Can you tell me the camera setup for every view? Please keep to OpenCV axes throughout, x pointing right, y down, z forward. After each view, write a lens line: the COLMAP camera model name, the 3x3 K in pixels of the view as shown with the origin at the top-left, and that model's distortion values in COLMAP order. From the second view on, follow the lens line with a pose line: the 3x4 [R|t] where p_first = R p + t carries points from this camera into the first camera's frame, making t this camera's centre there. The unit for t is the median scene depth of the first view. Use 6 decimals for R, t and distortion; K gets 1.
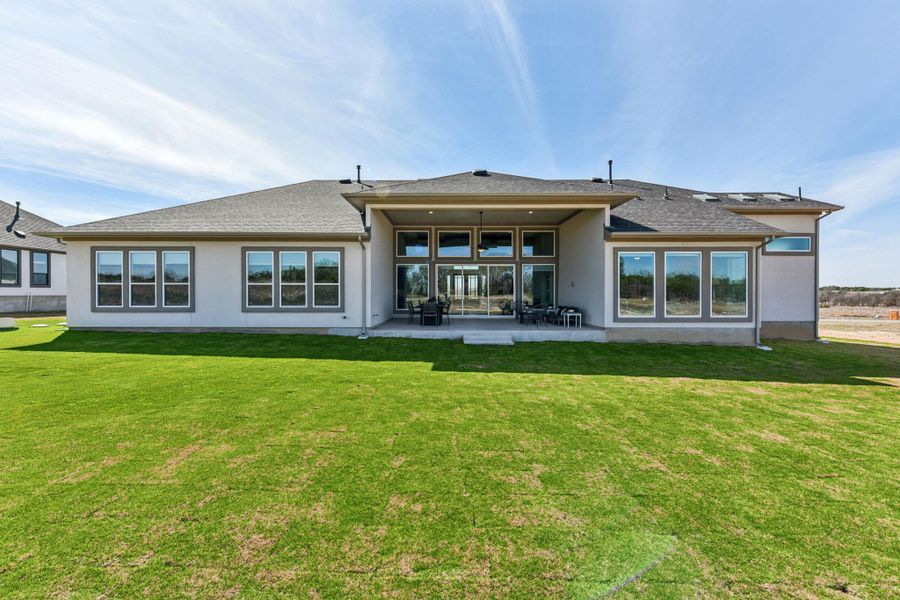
lens RADIAL K [[381.3, 0, 444.1], [0, 381.3, 299.1], [0, 0, 1]] dist [-0.016611, -0.000398]
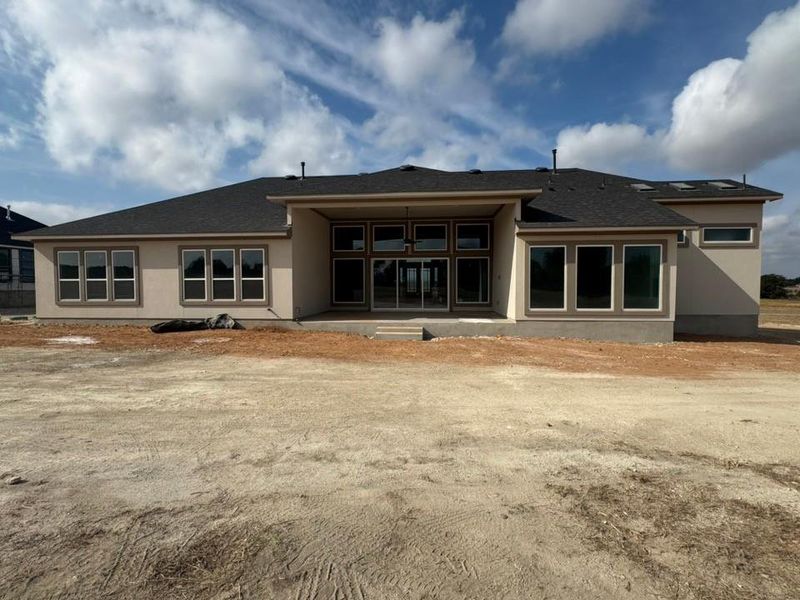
lens RADIAL K [[377.8, 0, 398.9], [0, 377.8, 300.7], [0, 0, 1]] dist [-0.025235, -0.000619]
pose [[0.997836, -0.003065, -0.065685, 0.127946], [0.004527, 0.999745, 0.022129, -0.000009], [0.065601, -0.022378, 0.997595, -0.001251]]
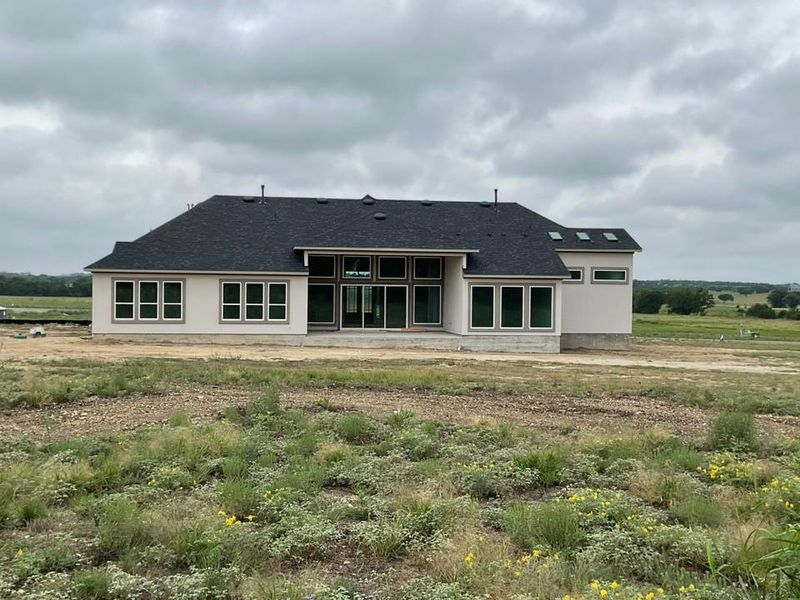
lens RADIAL K [[650.2, 0, 400.9], [0, 650.2, 301.6], [0, 0, 1]] dist [0.013520, -0.020227]
pose [[0.988926, 0.008171, 0.148188, -0.146090], [-0.006898, 0.999935, -0.009098, -0.022614], [-0.148252, 0.007975, 0.988917, -1.079549]]
